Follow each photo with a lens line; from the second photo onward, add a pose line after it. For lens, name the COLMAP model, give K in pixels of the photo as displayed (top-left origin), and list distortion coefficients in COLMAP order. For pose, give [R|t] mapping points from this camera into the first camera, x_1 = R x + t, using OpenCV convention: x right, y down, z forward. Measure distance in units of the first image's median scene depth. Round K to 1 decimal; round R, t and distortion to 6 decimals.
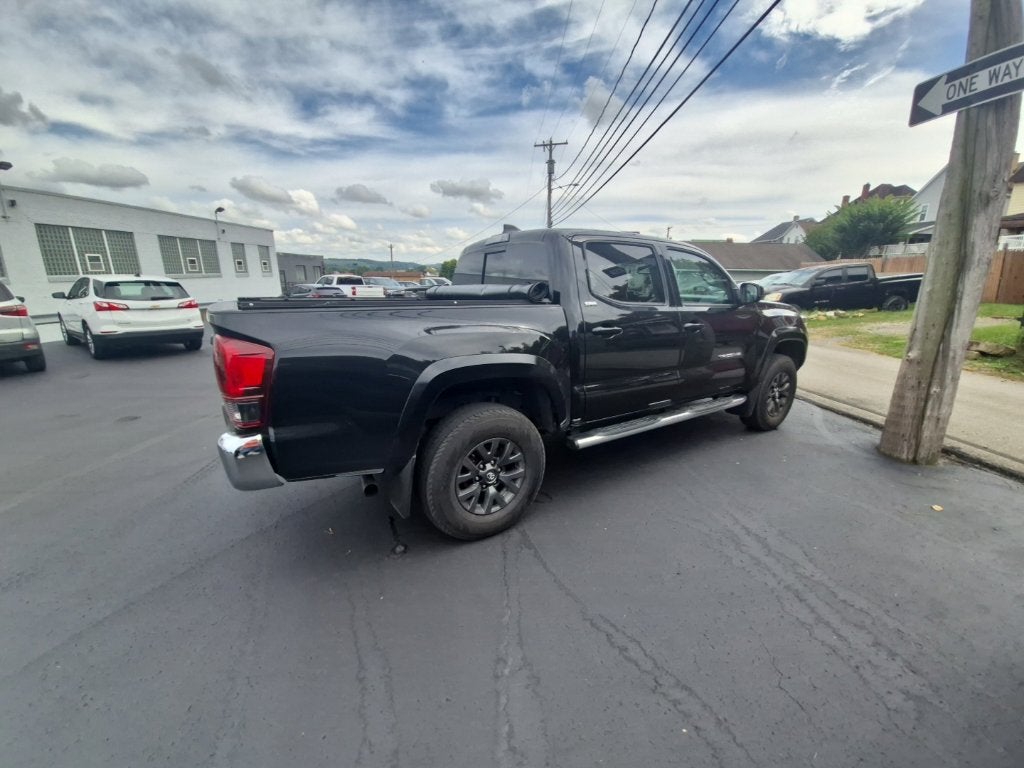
lens RADIAL K [[402.0, 0, 512.0], [0, 402.0, 384.0], [0, 0, 1]] dist [-0.012527, -0.000299]
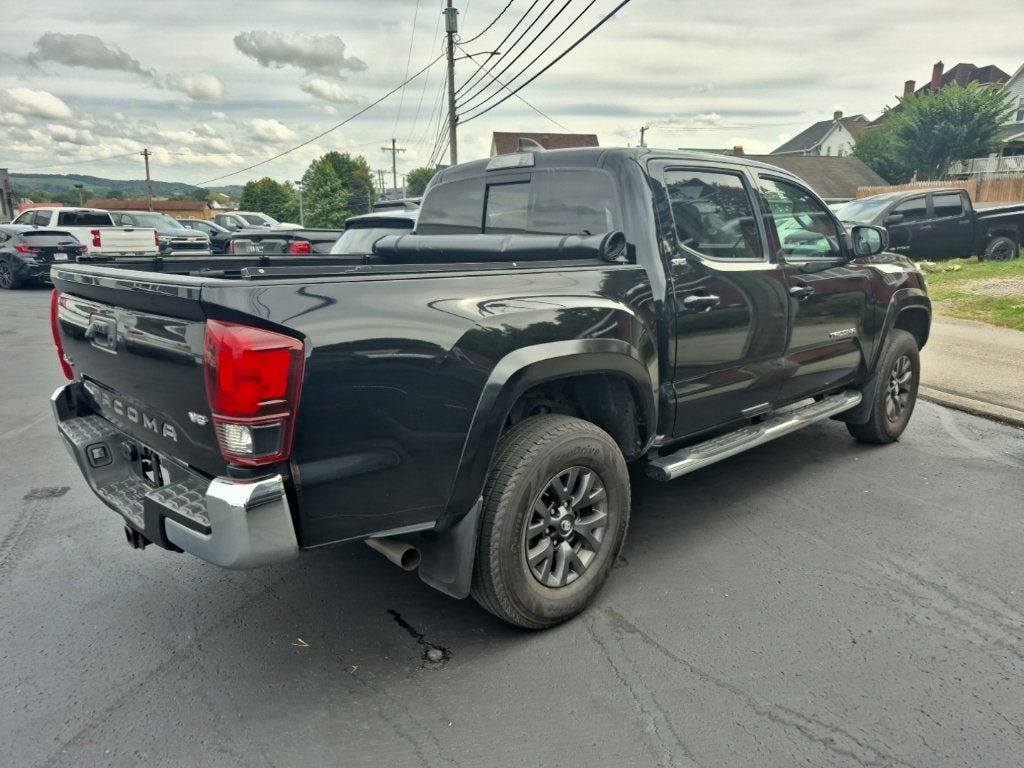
lens RADIAL K [[713.6, 0, 511.2], [0, 713.6, 373.1], [0, 0, 1]] dist [0.058284, -0.046829]
pose [[0.982475, -0.041941, 0.181612, -0.193121], [0.048815, 0.998244, -0.033543, 0.008572], [-0.179886, 0.041820, 0.982798, -0.080253]]
